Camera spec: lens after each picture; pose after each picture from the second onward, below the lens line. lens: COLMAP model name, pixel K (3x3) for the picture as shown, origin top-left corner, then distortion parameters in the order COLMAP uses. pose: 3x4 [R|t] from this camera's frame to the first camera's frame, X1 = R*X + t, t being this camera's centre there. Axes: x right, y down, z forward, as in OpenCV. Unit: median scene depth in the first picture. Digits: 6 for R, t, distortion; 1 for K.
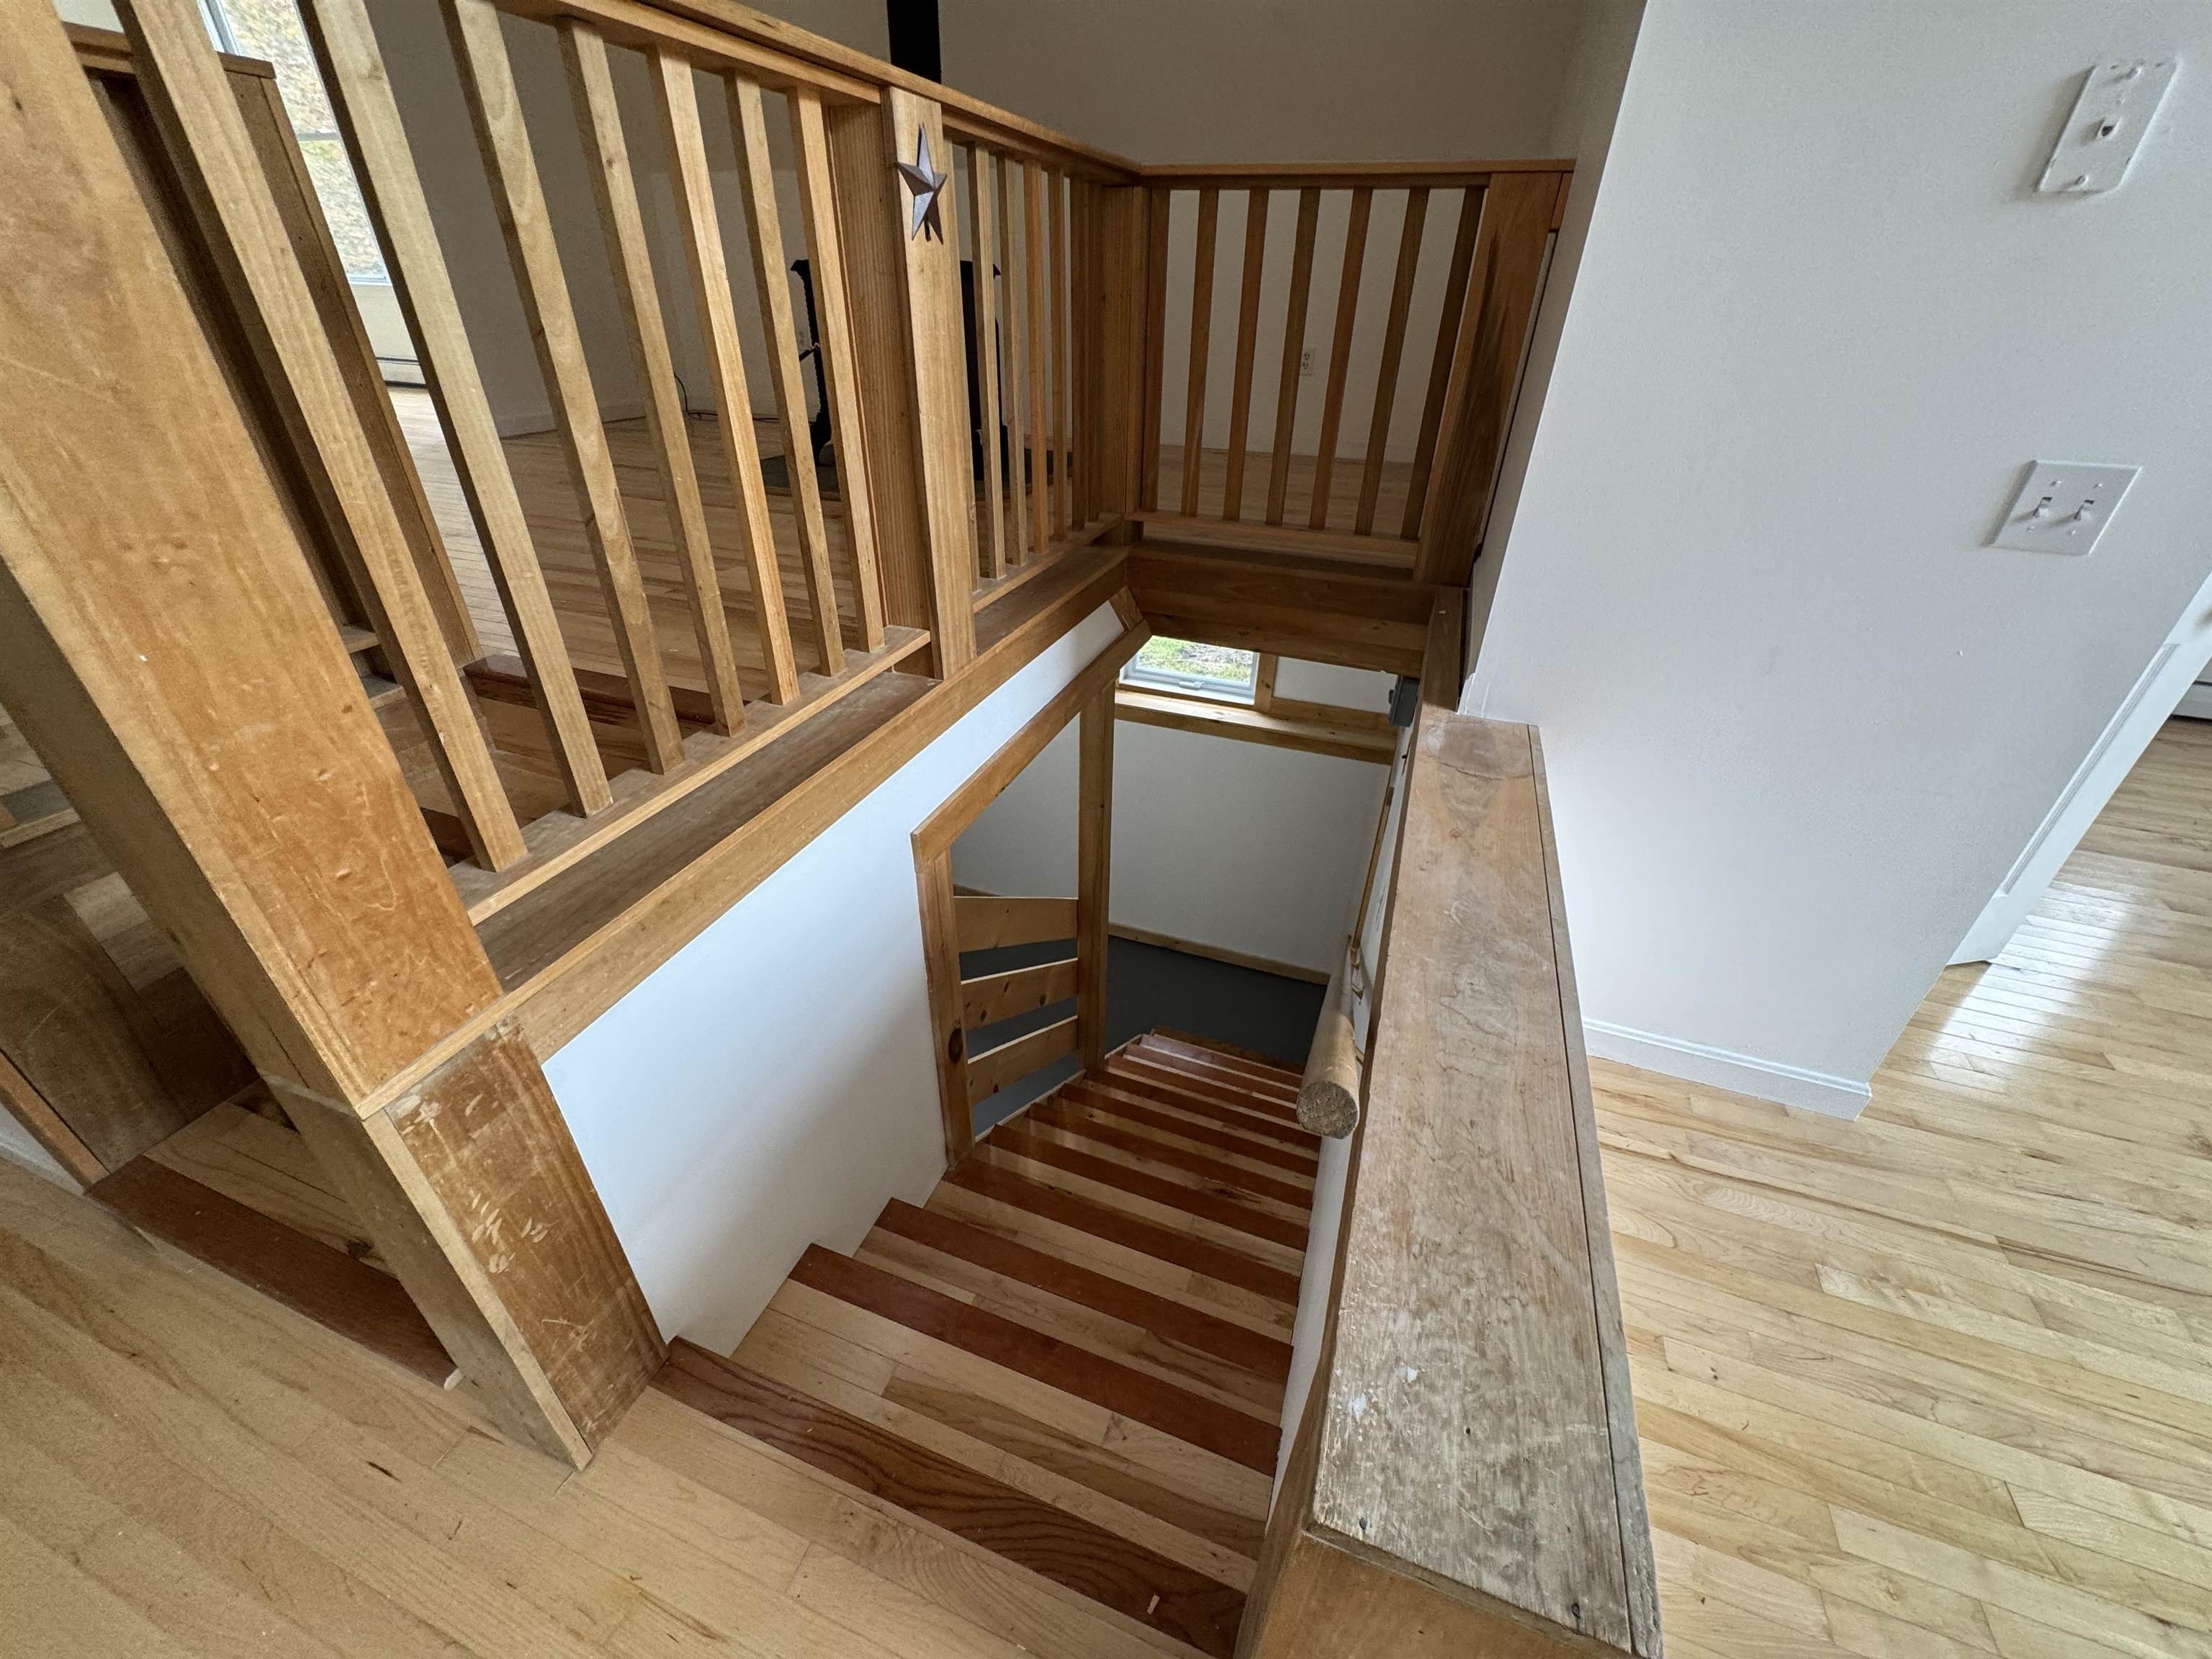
lens RADIAL K [[880.7, 0, 1108.9], [0, 880.7, 829.5], [0, 0, 1]] dist [-0.003376, -0.000289]
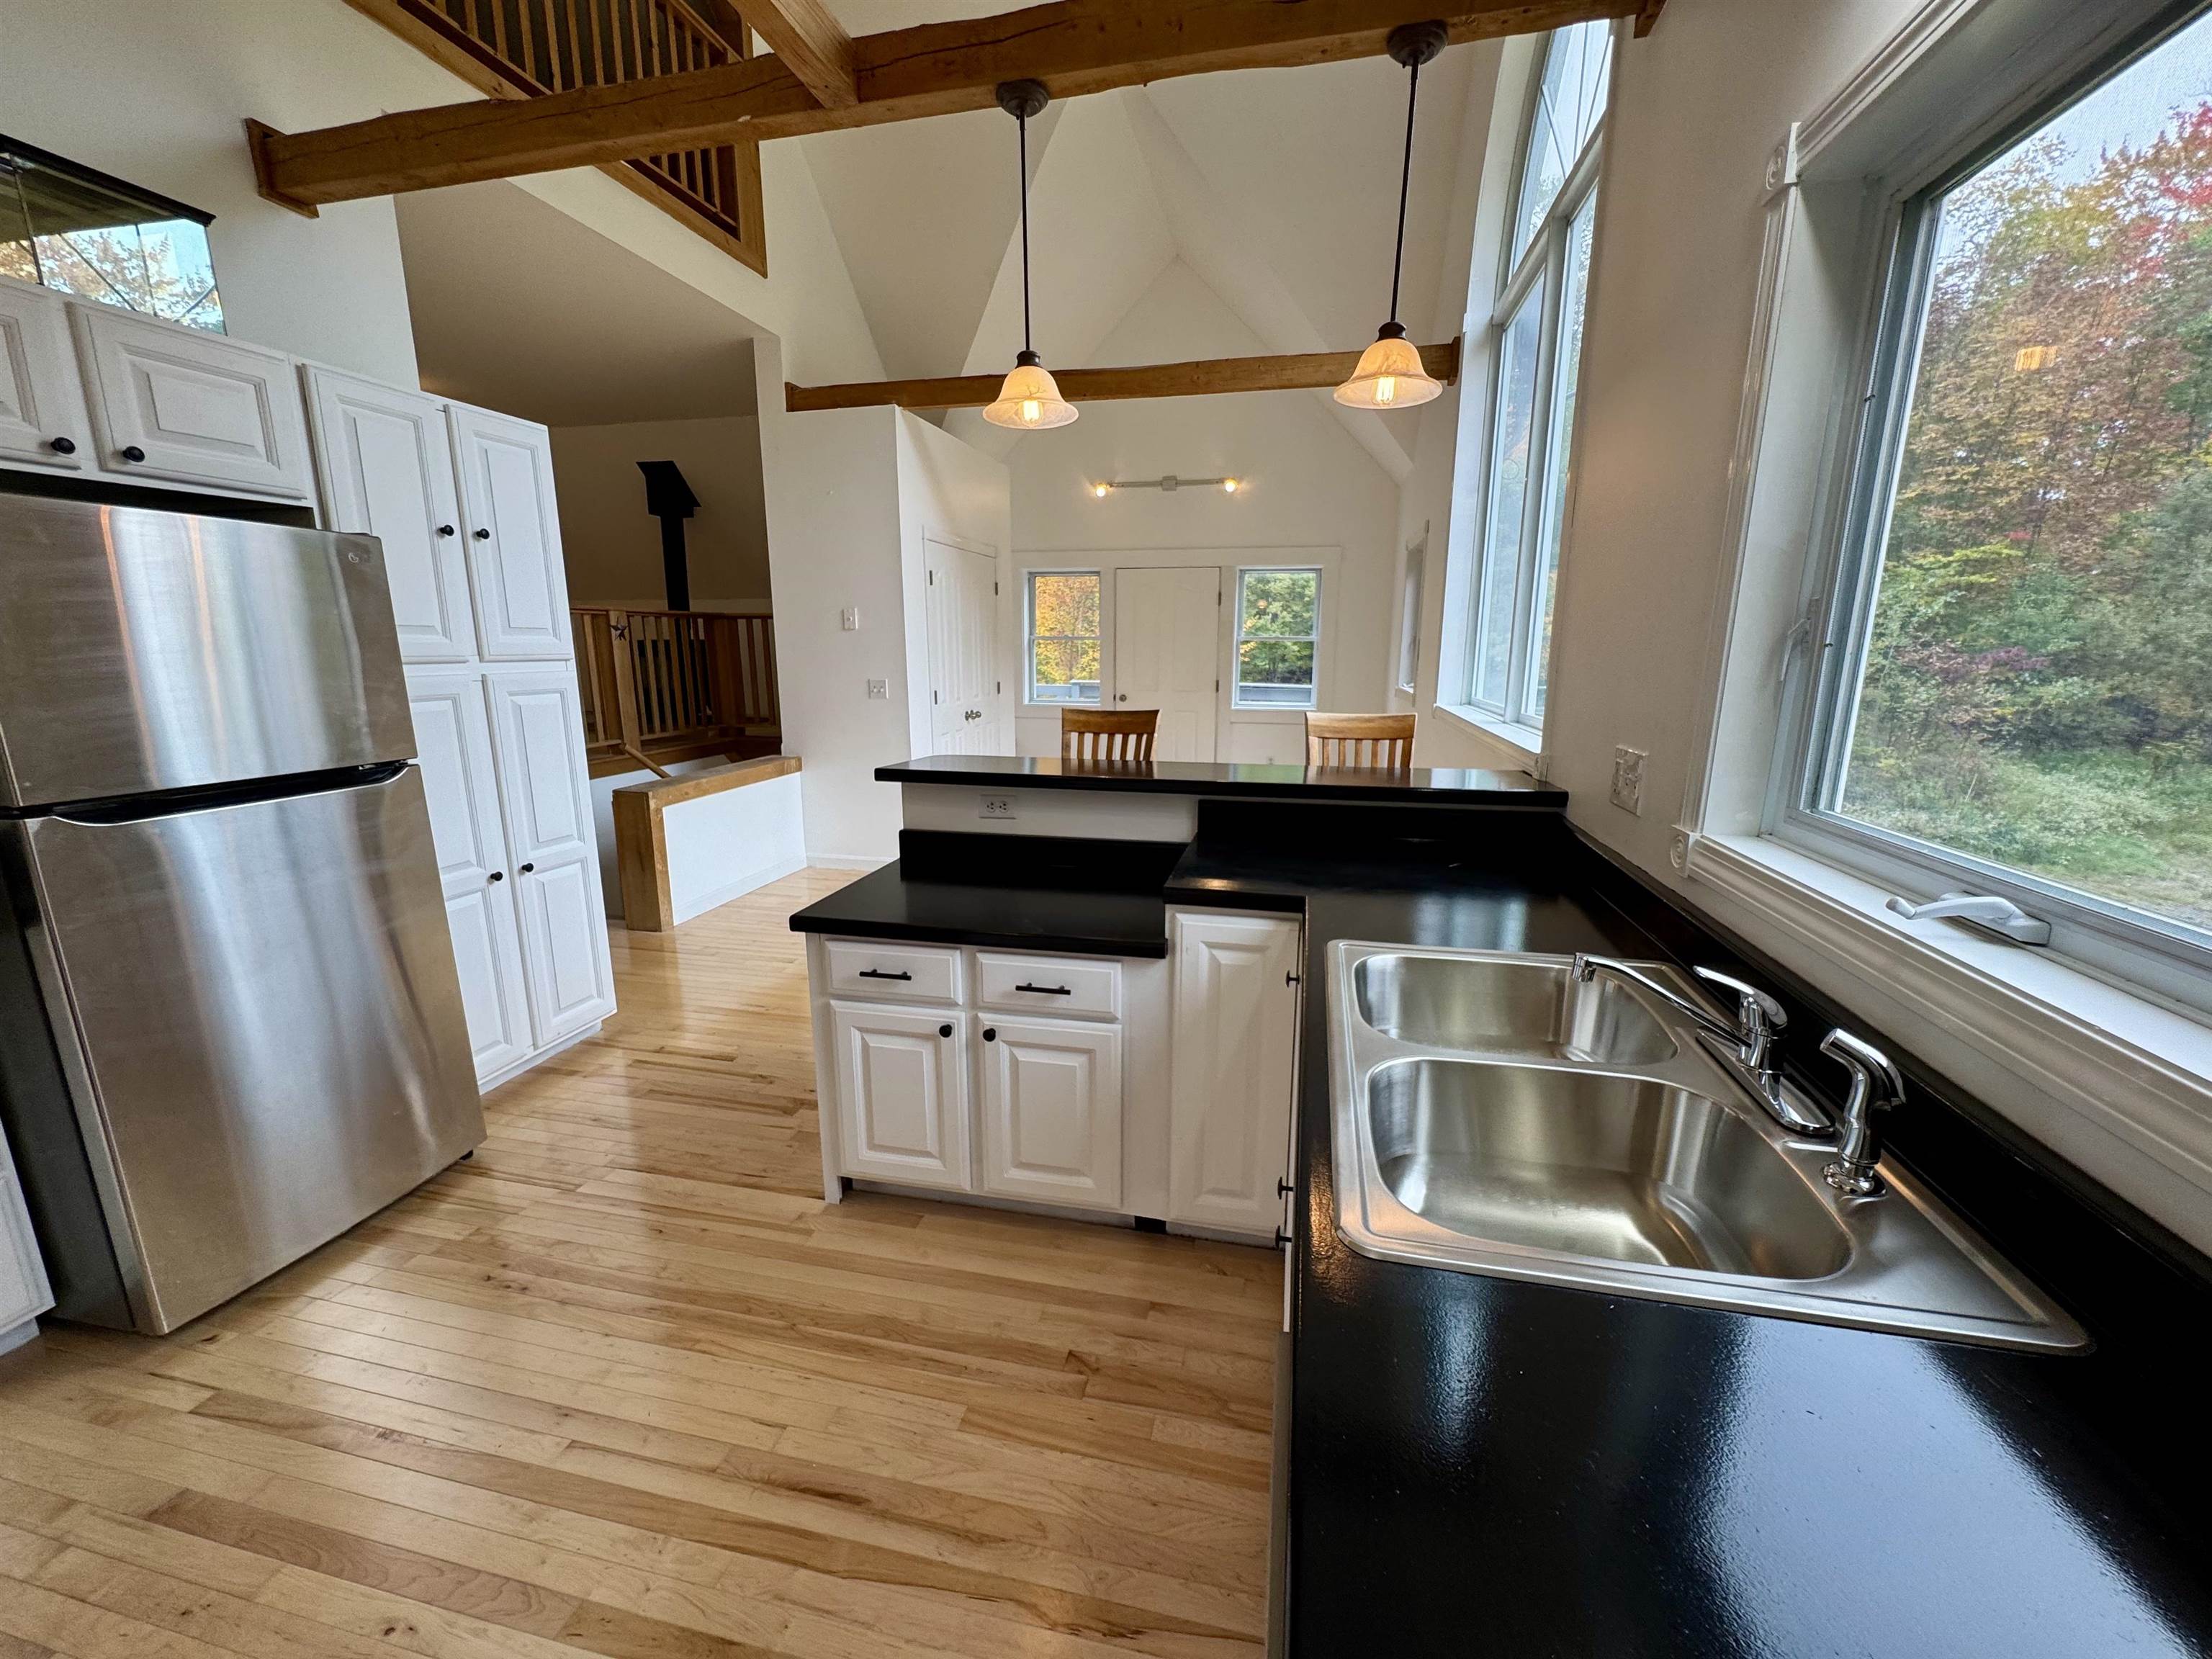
lens RADIAL K [[880.7, 0, 1104.7], [0, 880.7, 835.7], [0, 0, 1]] dist [-0.003376, -0.000289]
pose [[0.990889, -0.042442, 0.127819, 1.534397], [0.082467, 0.941535, -0.326667, 1.786212], [-0.106482, 0.334232, 0.936456, -2.892857]]
